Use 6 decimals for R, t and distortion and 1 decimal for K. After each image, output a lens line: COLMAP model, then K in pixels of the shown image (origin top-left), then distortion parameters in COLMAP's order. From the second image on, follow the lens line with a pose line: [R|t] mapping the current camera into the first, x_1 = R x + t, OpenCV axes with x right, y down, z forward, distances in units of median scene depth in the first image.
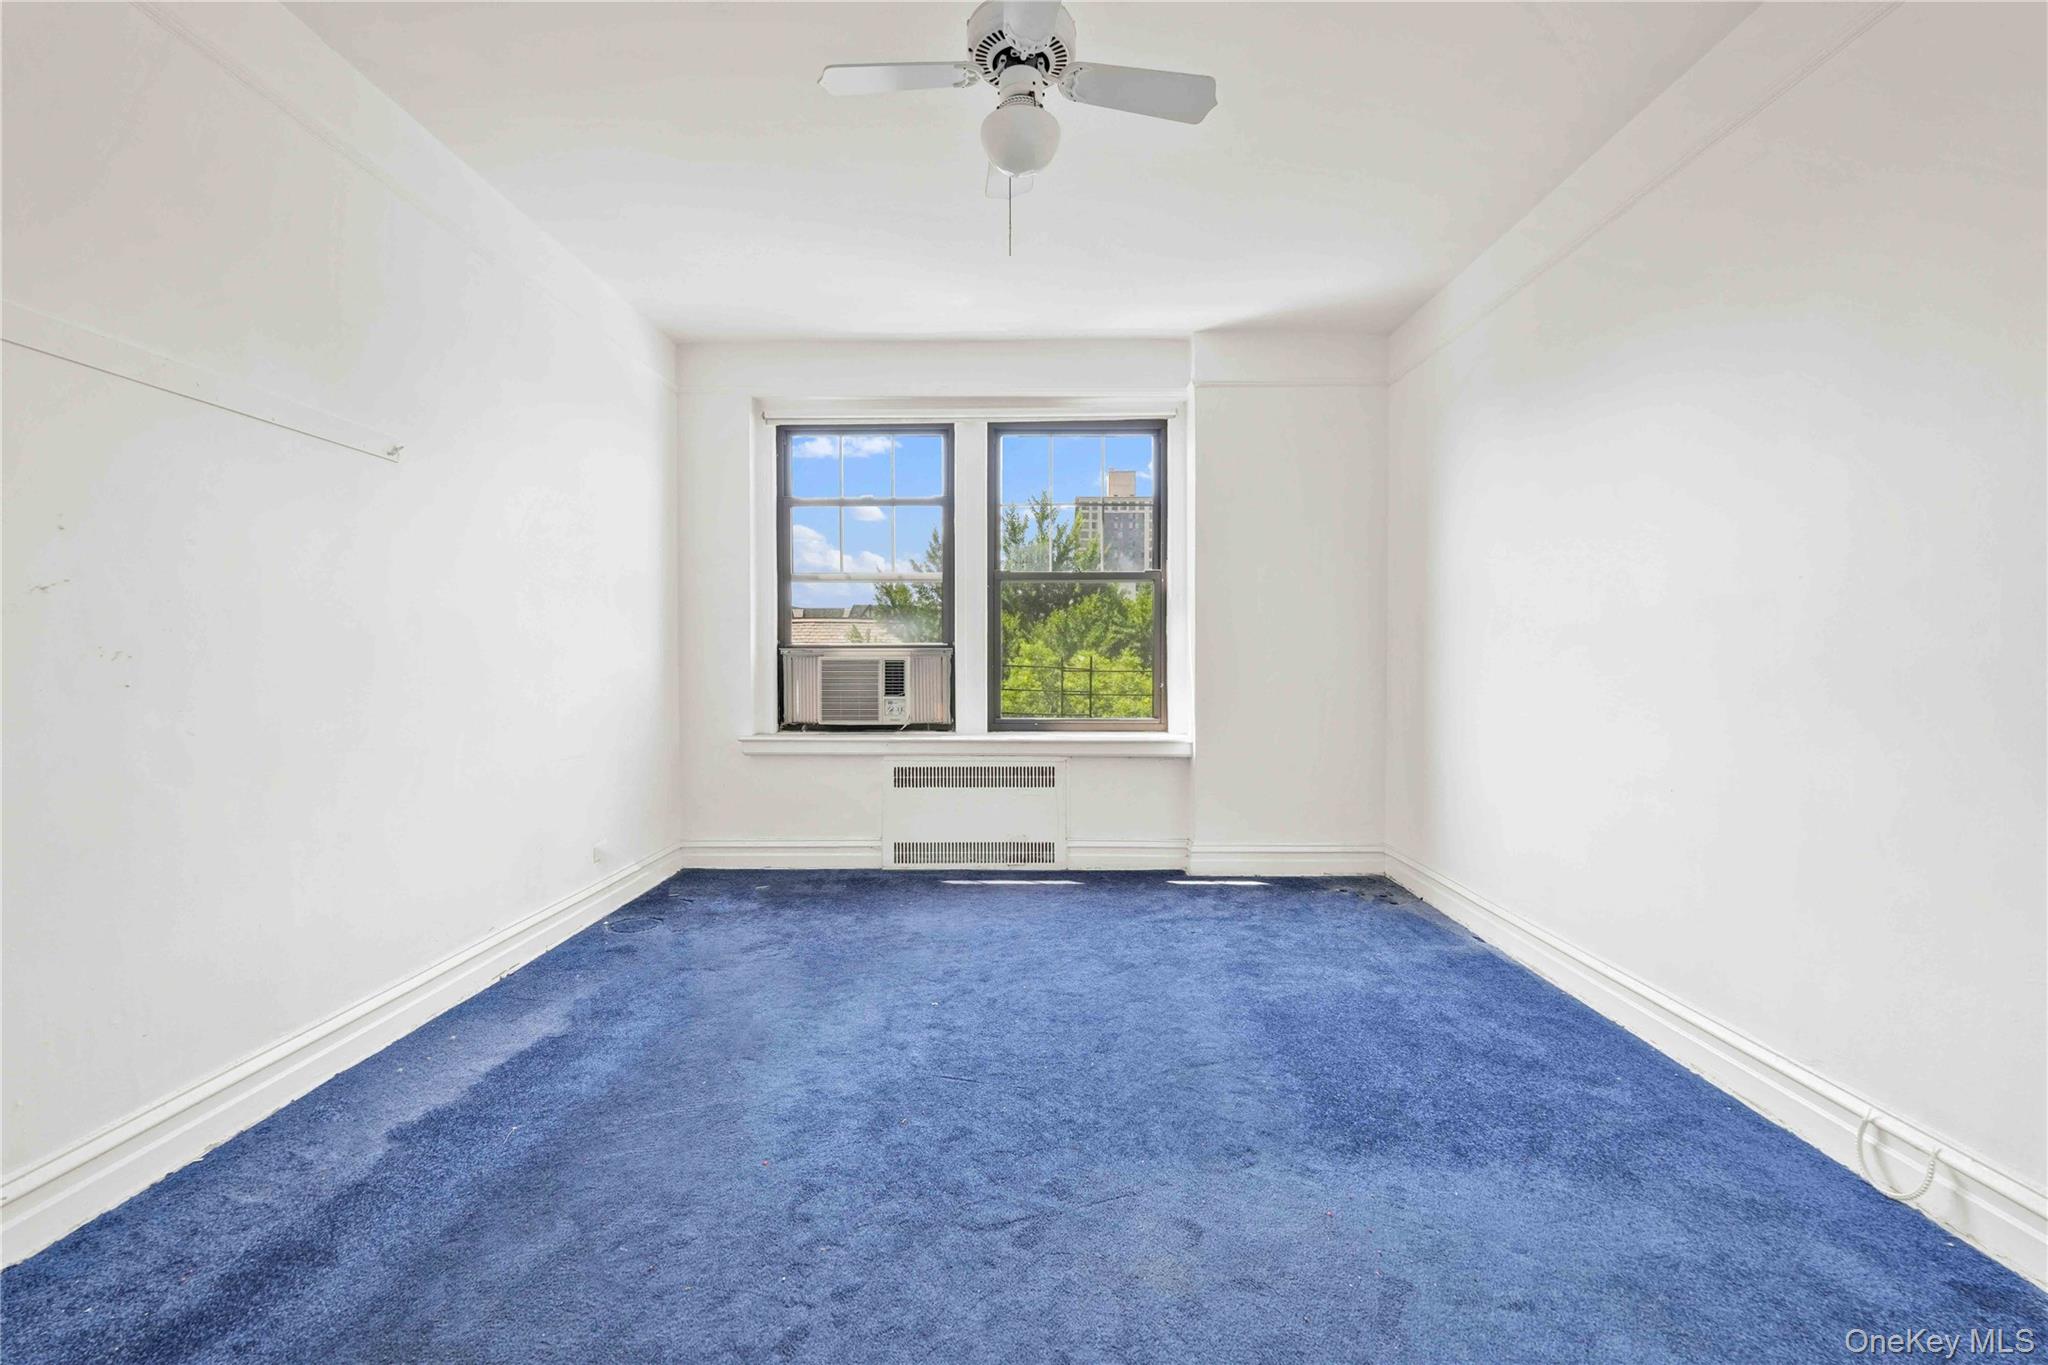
lens RADIAL K [[898.8, 0, 1021.8], [0, 898.8, 685.3], [0, 0, 1]] dist [-0.019900, 0.009636]
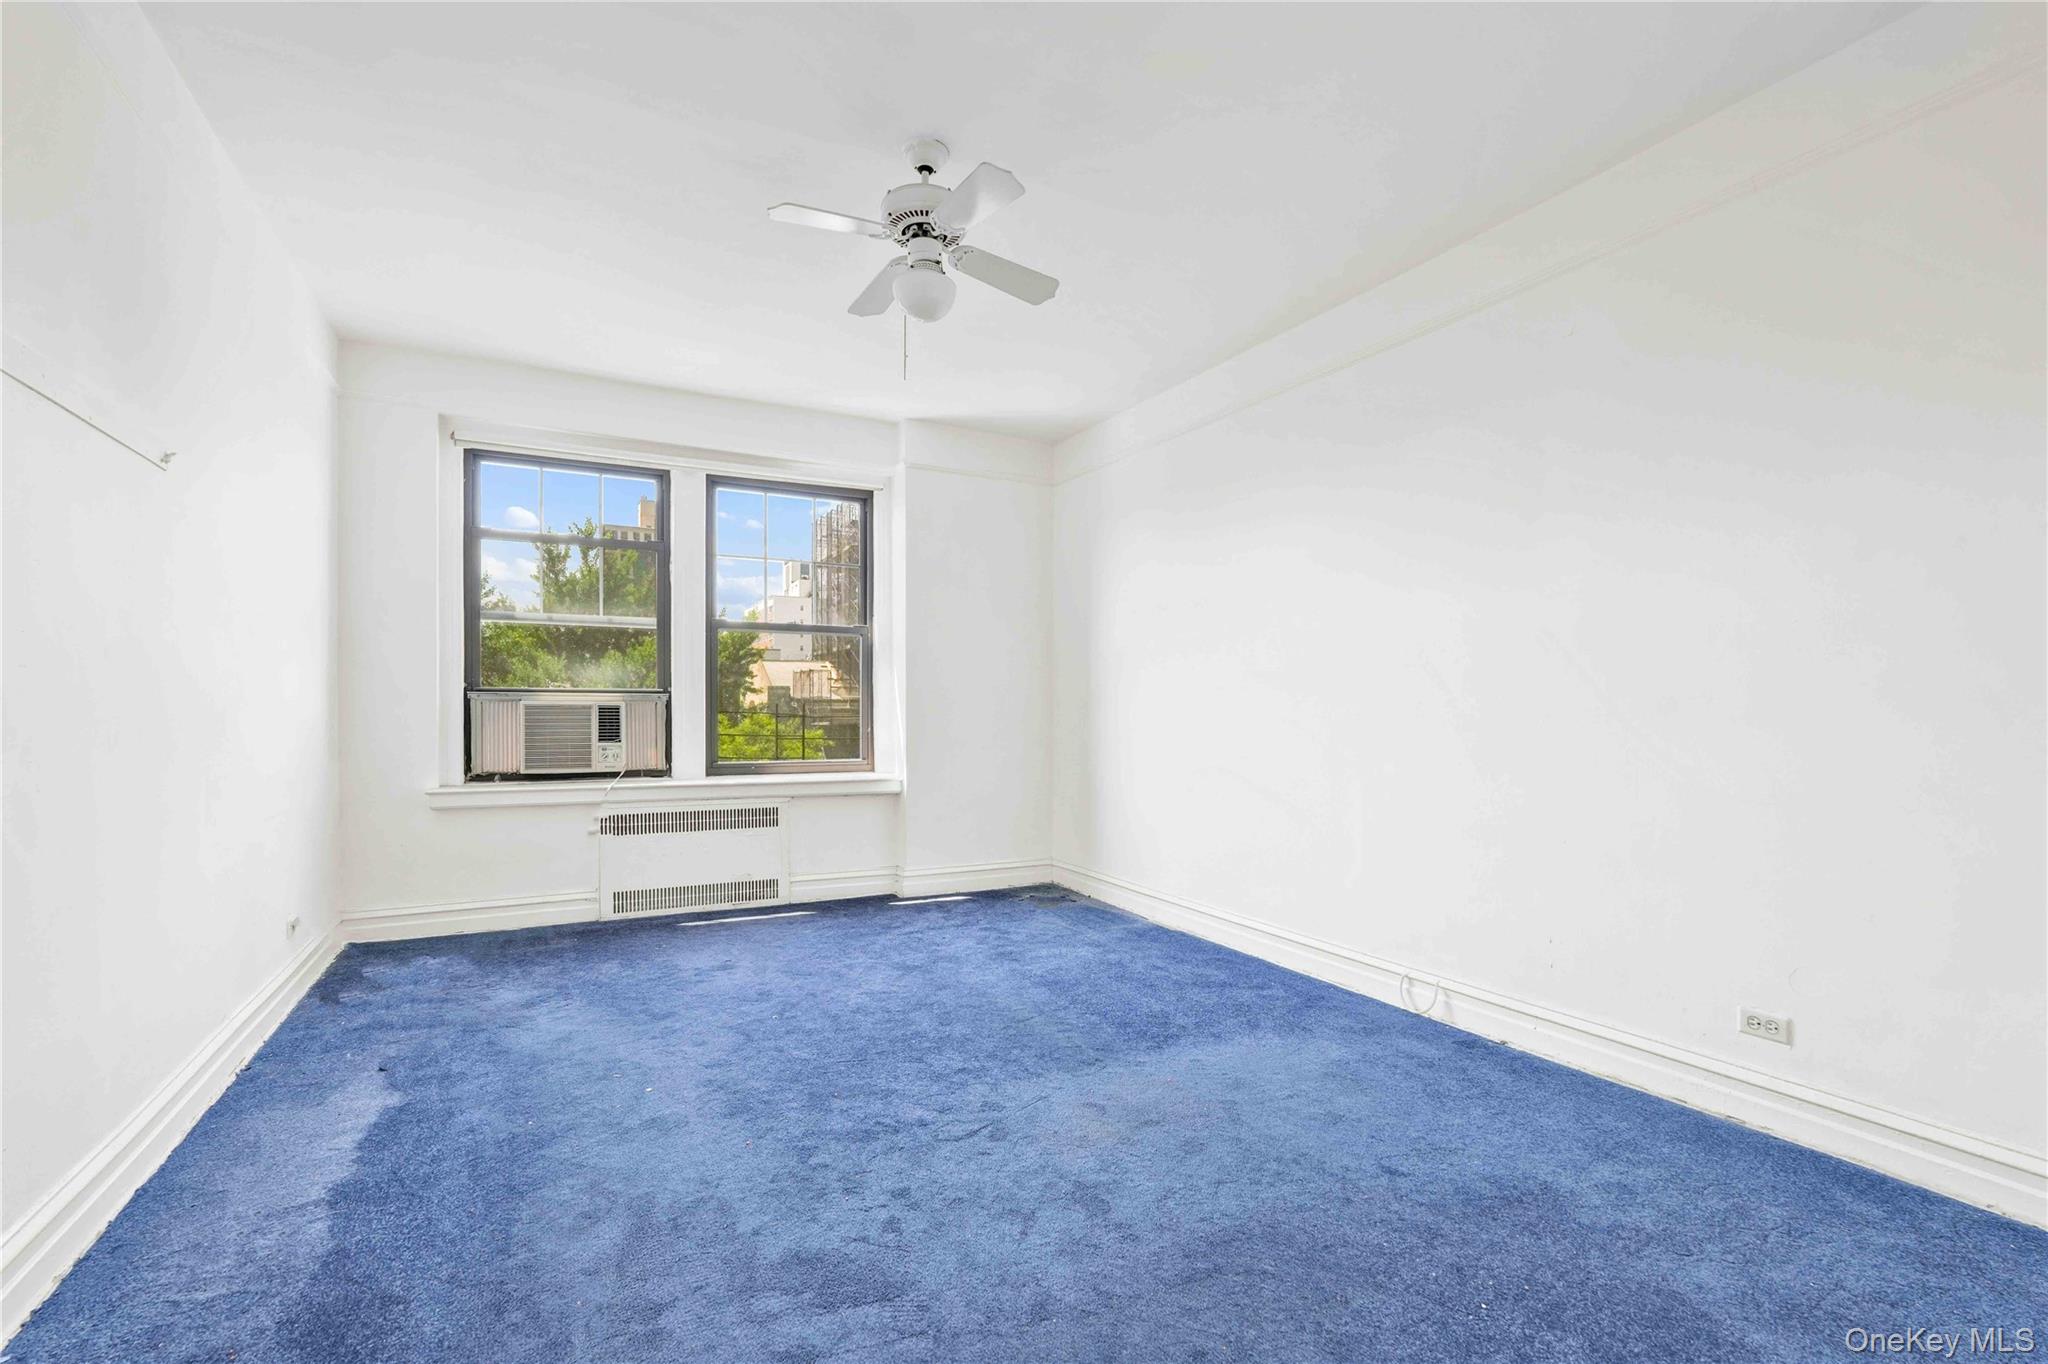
lens RADIAL K [[916.8, 0, 1026.0], [0, 916.8, 721.7], [0, 0, 1]] dist [-0.025750, 0.012663]
pose [[0.877341, -0.001946, 0.479864, -0.233680], [0.007542, 0.999924, -0.009735, 0.002894], [-0.479808, 0.012160, 0.877289, -0.089987]]
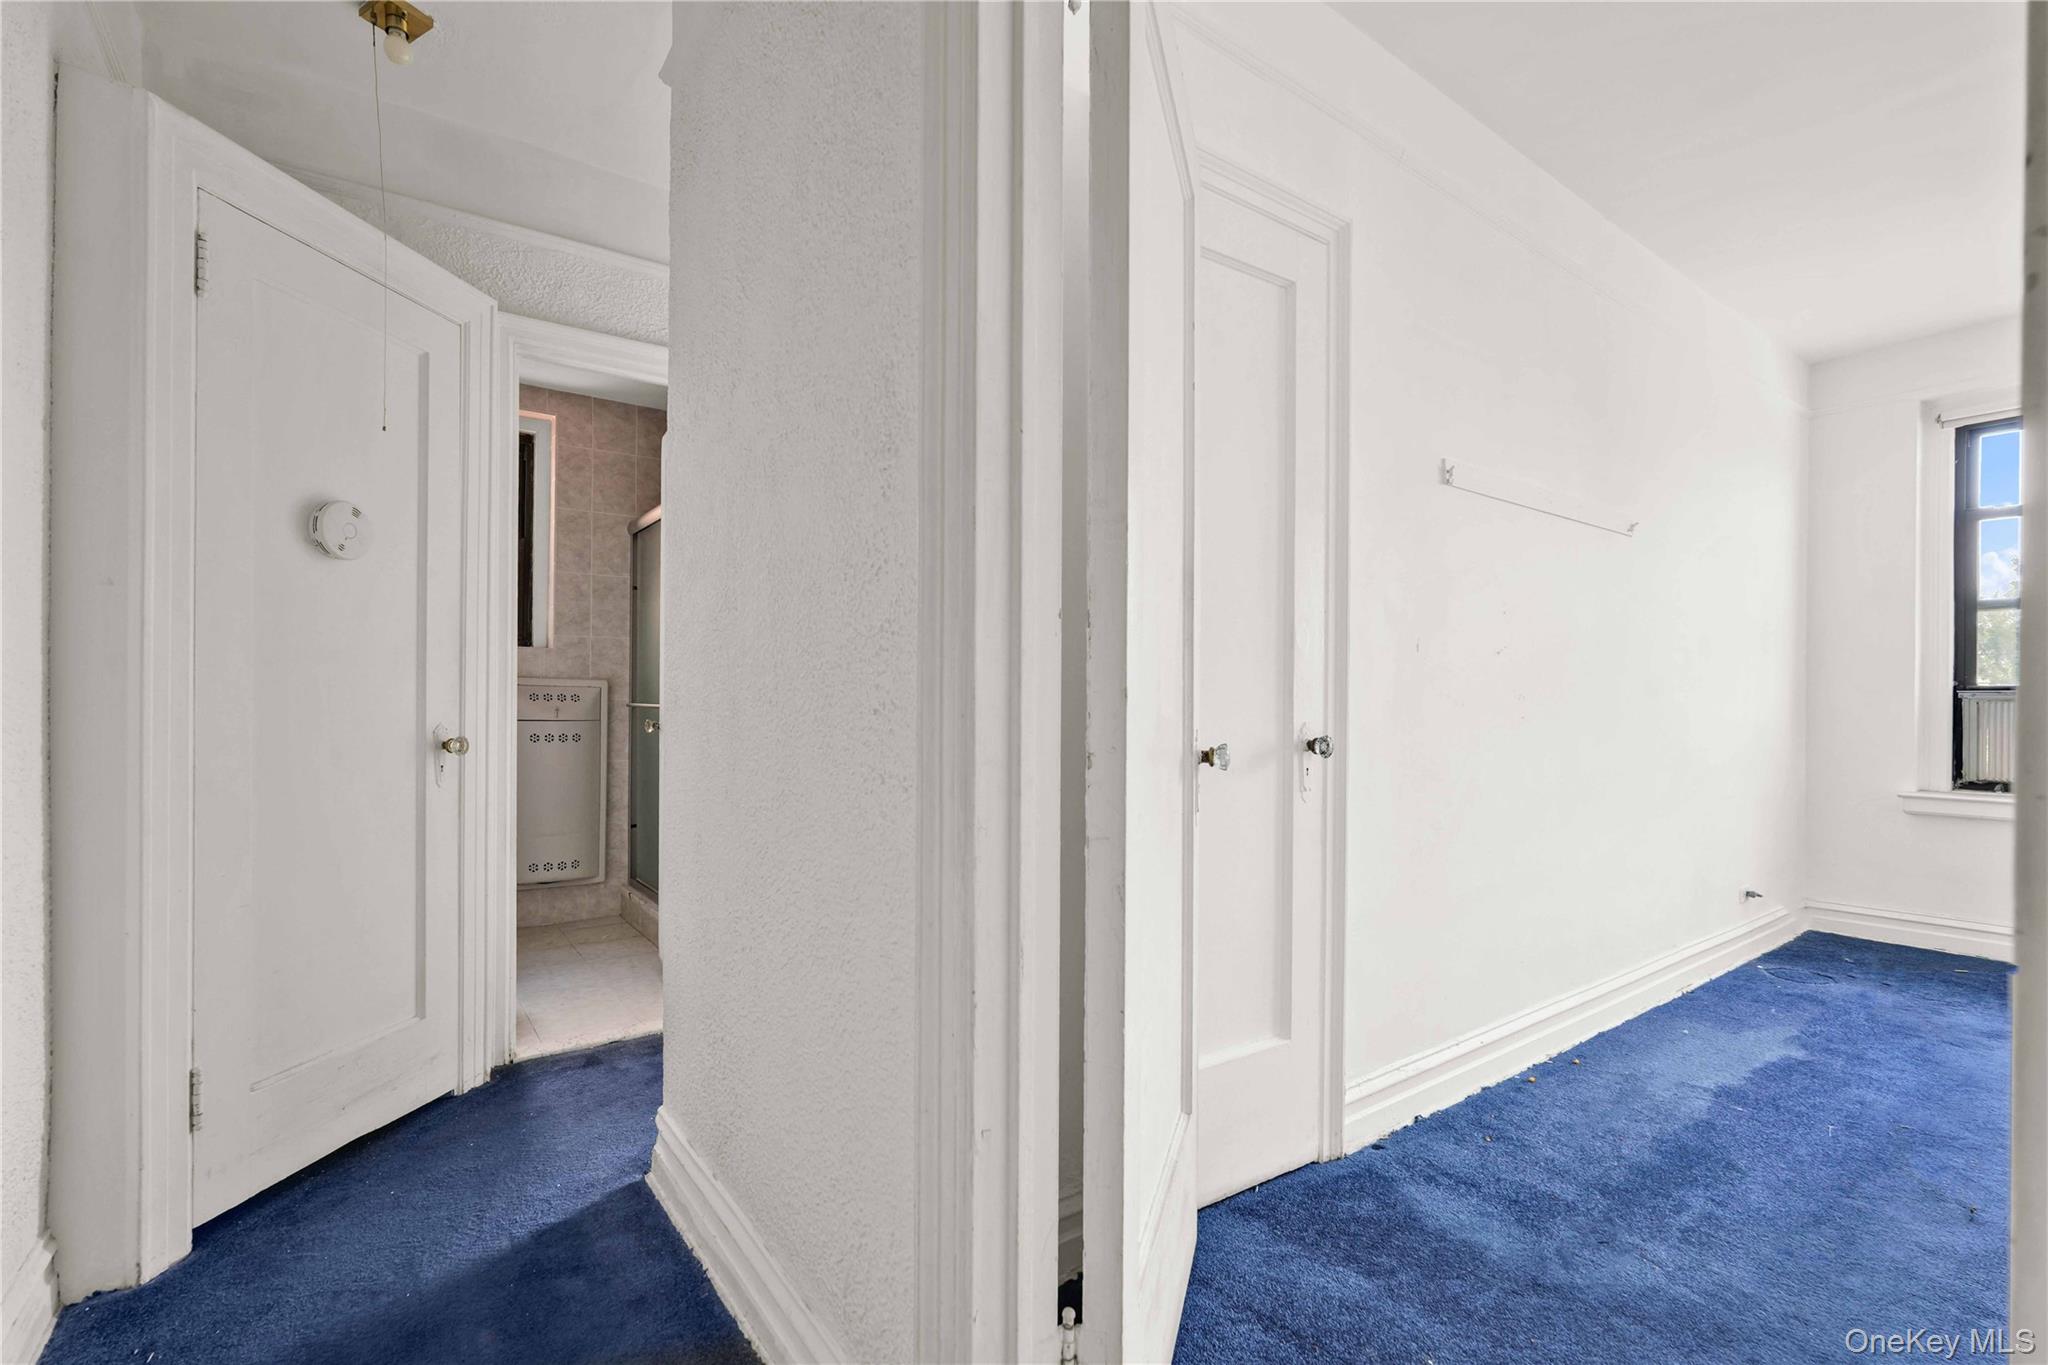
lens RADIAL K [[911.6, 0, 1014.0], [0, 911.6, 701.0], [0, 0, 1]] dist [-0.014796, 0.008258]
pose [[0.599946, 0.004079, -0.800030, -0.131853], [-0.029491, 0.999420, -0.017020, 0.009770], [0.799497, 0.033805, 0.599718, -0.230880]]
